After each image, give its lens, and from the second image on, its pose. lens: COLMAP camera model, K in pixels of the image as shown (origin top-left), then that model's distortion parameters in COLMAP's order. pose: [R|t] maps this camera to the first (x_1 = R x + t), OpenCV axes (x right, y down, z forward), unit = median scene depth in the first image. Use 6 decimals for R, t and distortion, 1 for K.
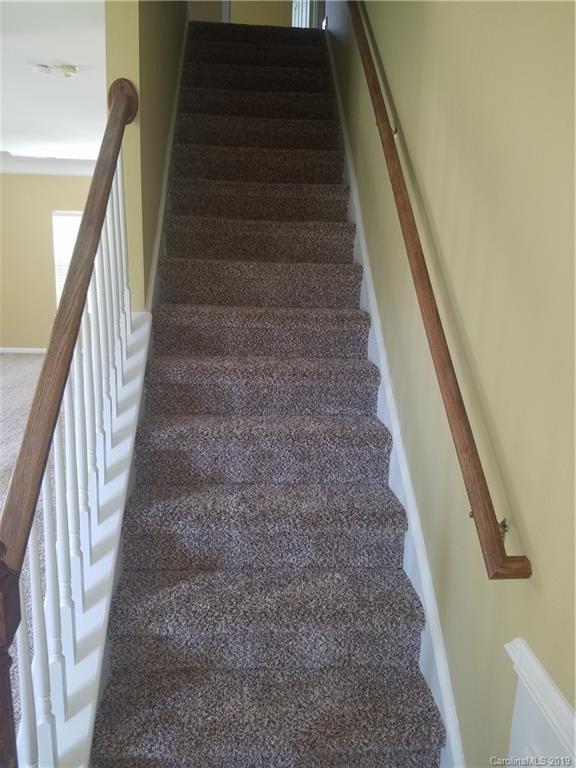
lens RADIAL K [[598.8, 0, 288.0], [0, 598.8, 384.0], [0, 0, 1]] dist [0.201703, -0.338760]
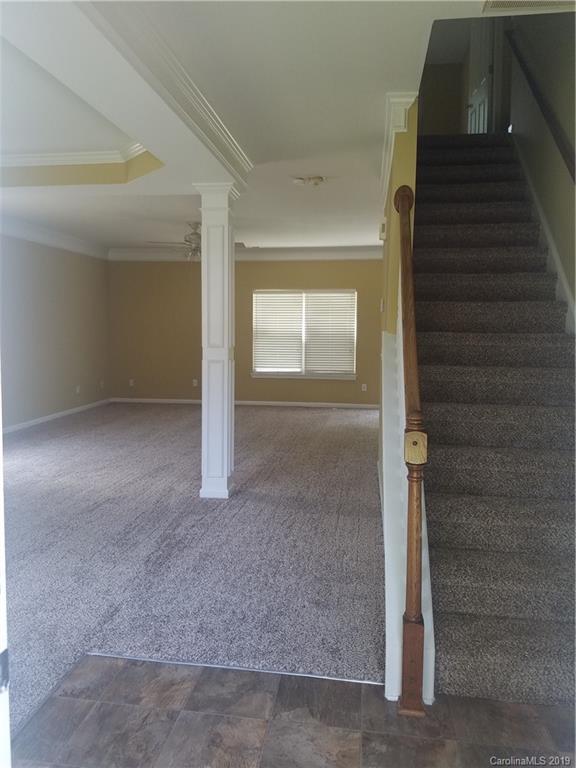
lens RADIAL K [[598.8, 0, 288.0], [0, 598.8, 384.0], [0, 0, 1]] dist [0.201703, -0.338760]
pose [[0.976745, -0.001949, -0.214394, -0.170795], [-0.024413, 0.992445, -0.120241, 0.148175], [0.213009, 0.122679, 0.969318, -0.384565]]
